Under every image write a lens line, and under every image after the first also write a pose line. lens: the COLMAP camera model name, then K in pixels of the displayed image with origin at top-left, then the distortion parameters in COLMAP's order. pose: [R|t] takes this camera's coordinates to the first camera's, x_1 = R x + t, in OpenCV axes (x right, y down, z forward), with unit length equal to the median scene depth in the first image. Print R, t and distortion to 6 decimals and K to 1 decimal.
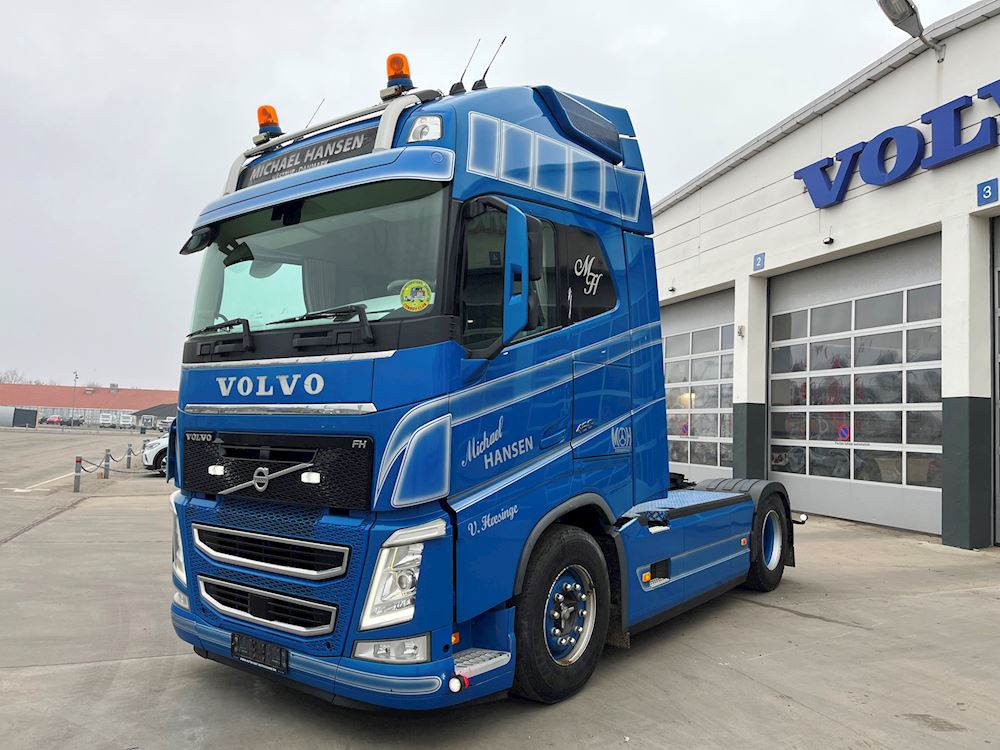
lens RADIAL K [[743.7, 0, 493.3], [0, 743.7, 361.4], [0, 0, 1]] dist [0.080114, -0.123510]
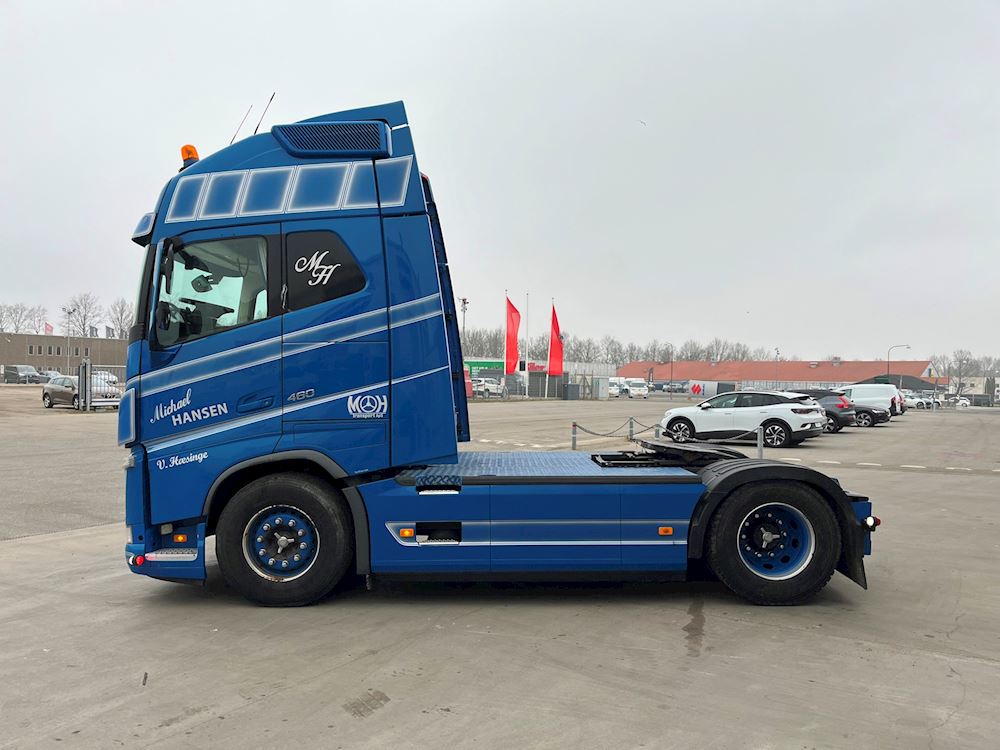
lens RADIAL K [[771.8, 0, 501.7], [0, 771.8, 351.6], [0, 0, 1]] dist [0.042467, -0.067575]
pose [[0.613195, -0.048732, -0.788427, 1.494925], [0.072452, 0.997358, -0.005297, 0.051982], [0.786602, -0.053875, 0.615105, 0.545875]]
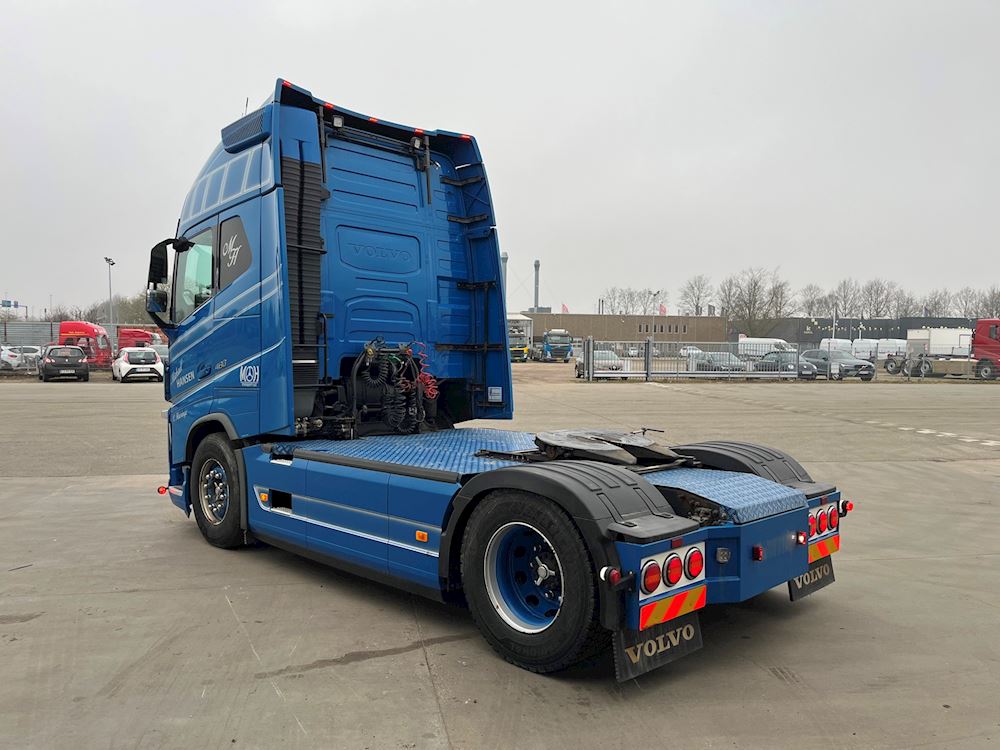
lens RADIAL K [[771.8, 0, 501.7], [0, 771.8, 351.6], [0, 0, 1]] dist [0.042467, -0.067575]
pose [[-0.131678, -0.024024, -0.991001, 1.673521], [0.072170, 0.996821, -0.033755, 0.167750], [0.988662, -0.075965, -0.129526, 1.923814]]
